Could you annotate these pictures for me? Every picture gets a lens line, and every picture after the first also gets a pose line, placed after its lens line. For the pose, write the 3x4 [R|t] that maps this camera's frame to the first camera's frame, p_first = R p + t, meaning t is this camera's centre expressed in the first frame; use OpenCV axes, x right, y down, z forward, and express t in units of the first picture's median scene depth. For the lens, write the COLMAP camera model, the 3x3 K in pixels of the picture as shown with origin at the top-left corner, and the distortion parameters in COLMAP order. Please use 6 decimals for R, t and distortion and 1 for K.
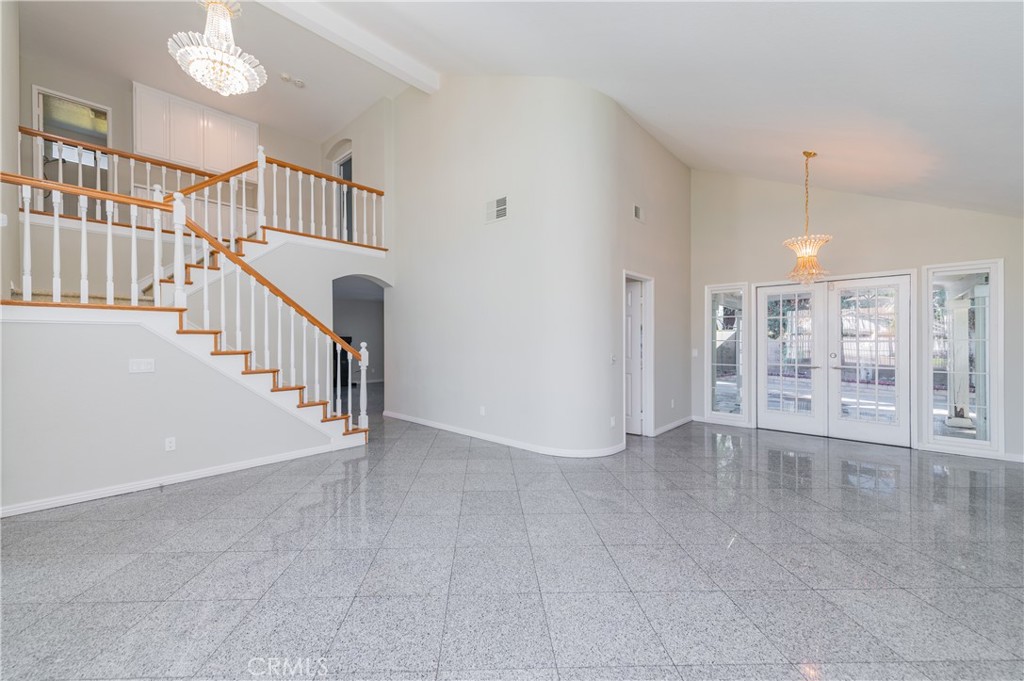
lens RADIAL K [[401.7, 0, 495.1], [0, 401.7, 341.1], [0, 0, 1]] dist [0.005963, -0.000218]
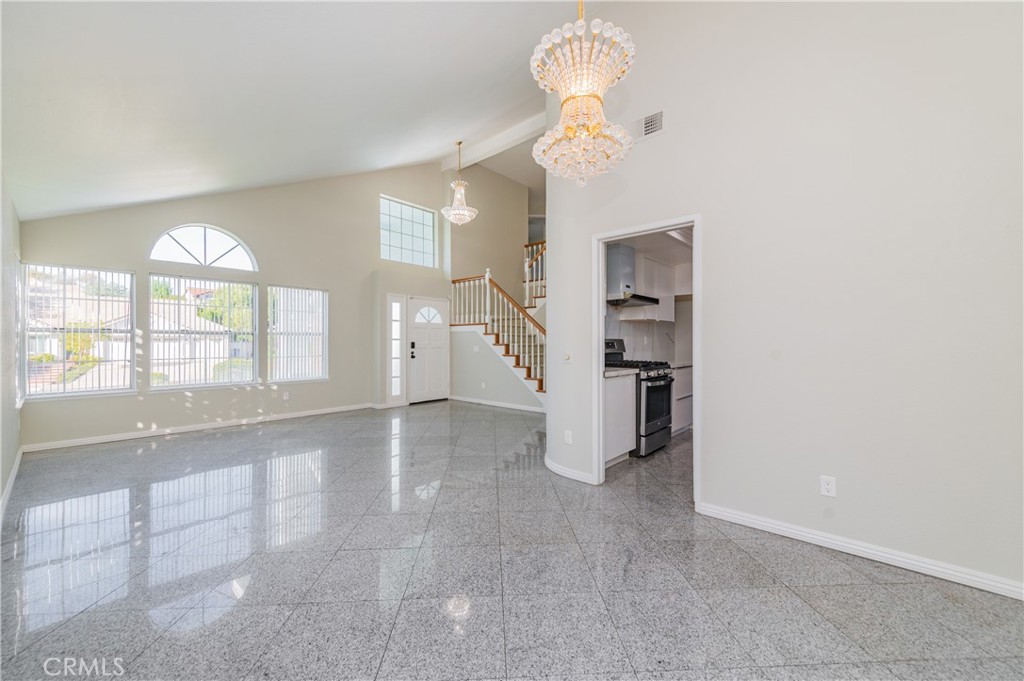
lens RADIAL K [[402.1, 0, 512.8], [0, 402.1, 340.2], [0, 0, 1]] dist [0.017734, -0.004099]
pose [[0.027754, -0.005750, -0.999598, 1.463545], [0.000074, 0.999983, -0.005750, 0.024105], [0.999615, 0.000085, 0.027754, 1.186093]]
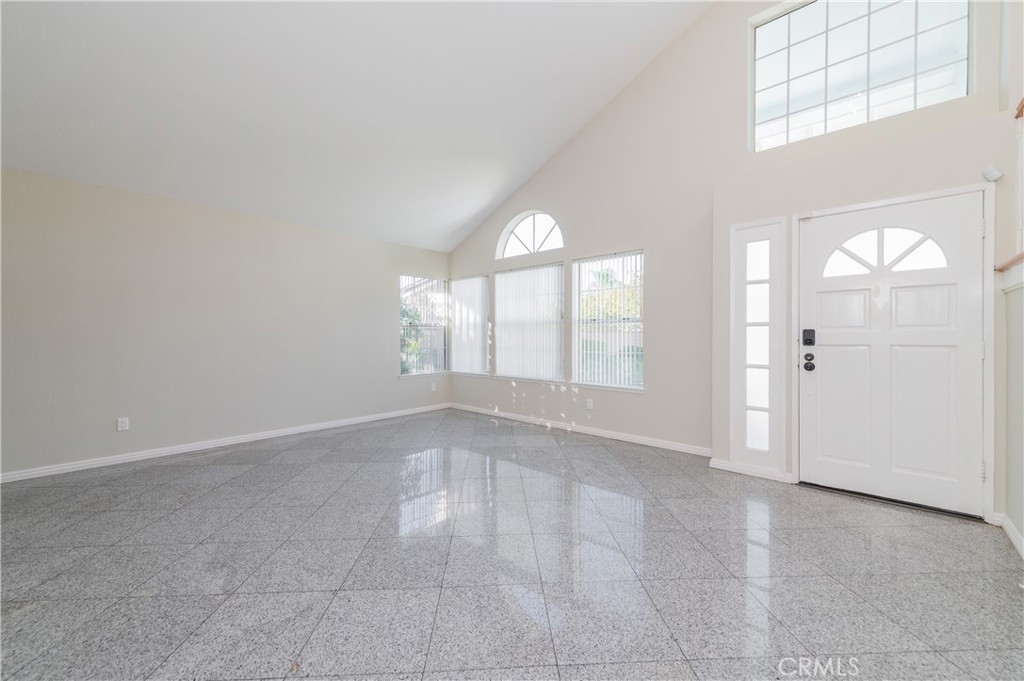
lens RADIAL K [[402.1, 0, 512.8], [0, 402.1, 340.2], [0, 0, 1]] dist [0.017734, -0.004099]
pose [[-0.999749, 0.000927, -0.022404, -0.166810], [0.000705, 0.999951, 0.009886, 0.036046], [0.022413, 0.009868, -0.999700, 1.579861]]
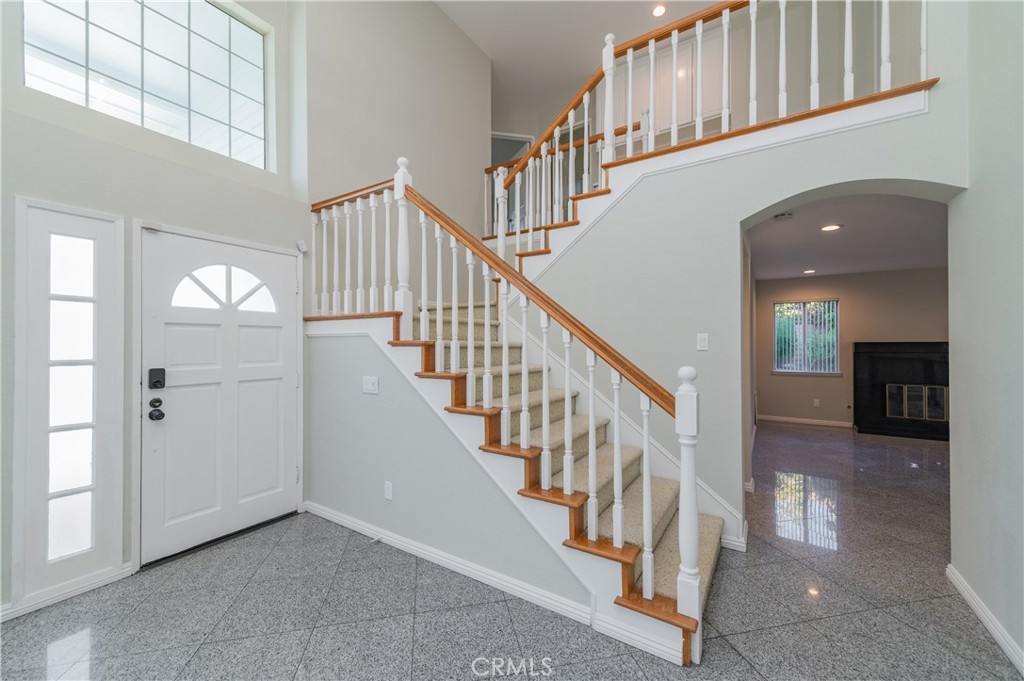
lens RADIAL K [[402.1, 0, 512.8], [0, 402.1, 340.2], [0, 0, 1]] dist [0.017734, -0.004099]
pose [[0.186980, -0.006605, -0.982341, -0.010024], [-0.001232, 0.999975, -0.006959, -0.025919], [0.982363, 0.002512, 0.186967, 1.175702]]
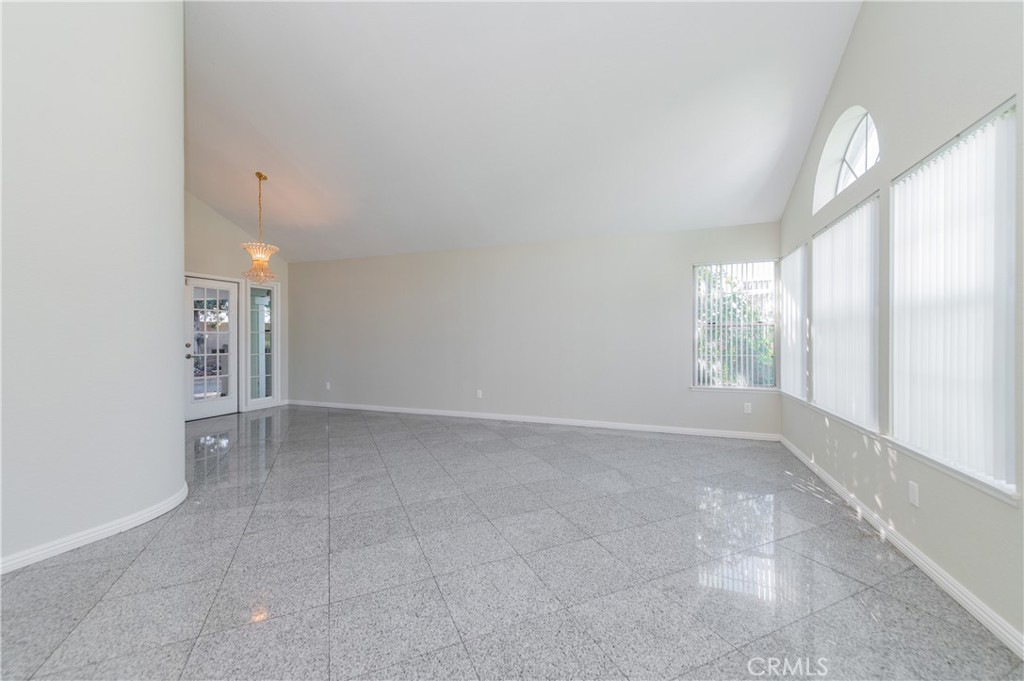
lens RADIAL K [[402.1, 0, 512.8], [0, 402.1, 340.2], [0, 0, 1]] dist [0.017734, -0.004099]
pose [[-0.389856, -0.003587, 0.920869, -0.807922], [0.001591, 0.999988, 0.004568, 0.030842], [-0.920875, 0.003246, -0.389845, 1.002439]]
